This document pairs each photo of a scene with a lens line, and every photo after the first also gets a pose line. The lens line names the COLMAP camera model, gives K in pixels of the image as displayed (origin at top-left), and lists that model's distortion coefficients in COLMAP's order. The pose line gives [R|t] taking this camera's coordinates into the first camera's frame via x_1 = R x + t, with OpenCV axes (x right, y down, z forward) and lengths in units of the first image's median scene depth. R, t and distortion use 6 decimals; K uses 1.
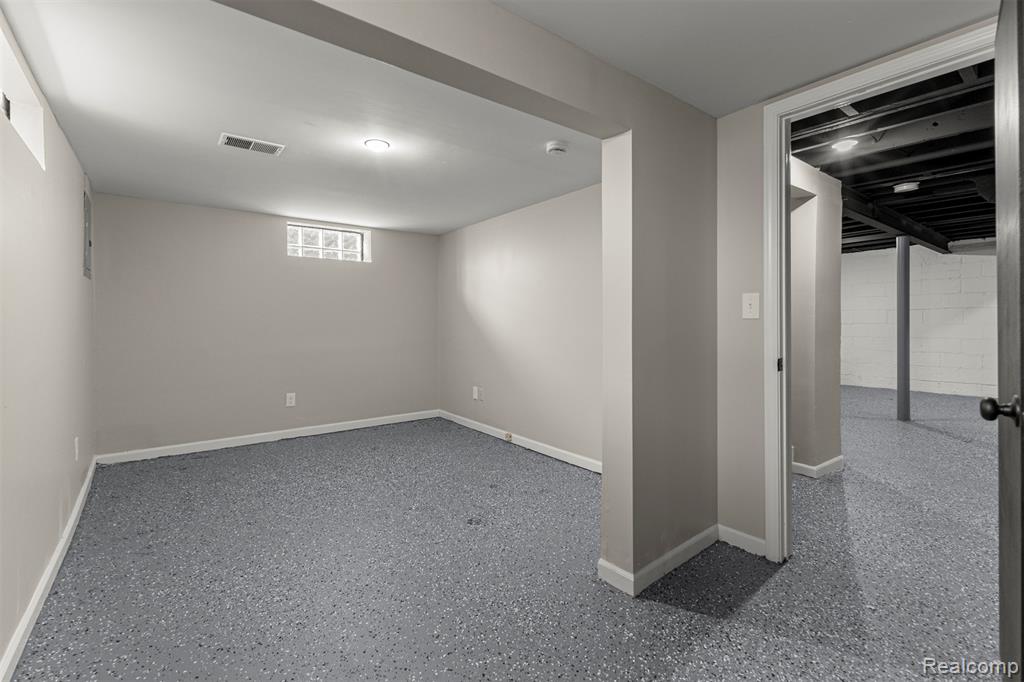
lens RADIAL K [[442.9, 0, 507.5], [0, 442.9, 331.5], [0, 0, 1]] dist [-0.003912, -0.000651]
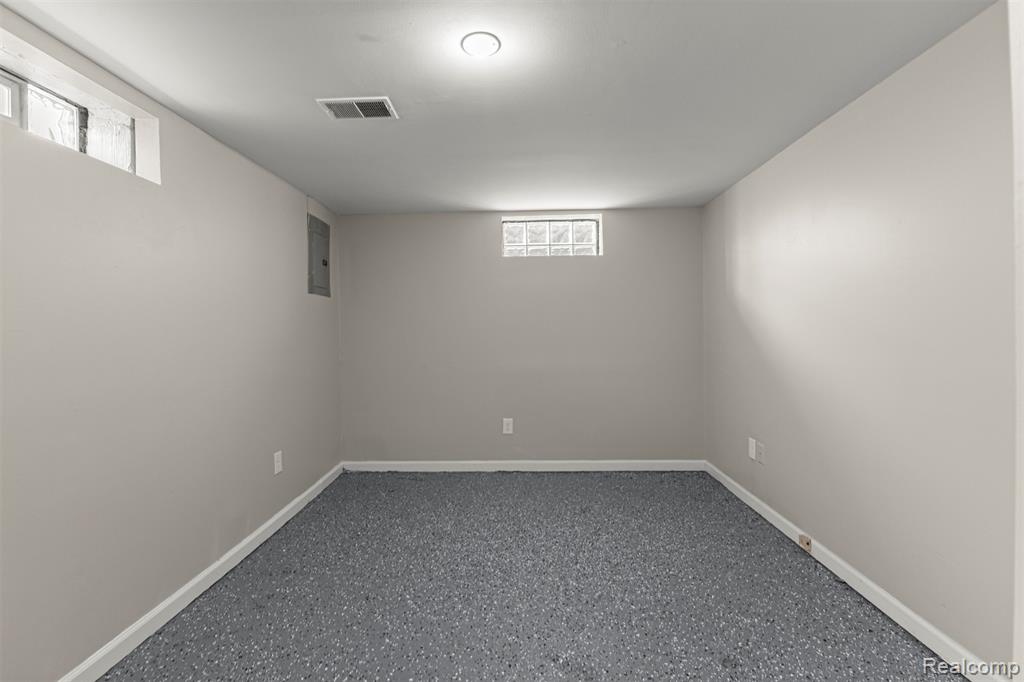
lens RADIAL K [[460.4, 0, 518.7], [0, 460.4, 336.9], [0, 0, 1]] dist [-0.003009, -0.000367]
pose [[0.781939, 0.000885, -0.623355, 0.077780], [-0.003653, 0.999988, -0.003162, -0.014699], [0.623345, 0.004750, 0.781933, 0.320163]]
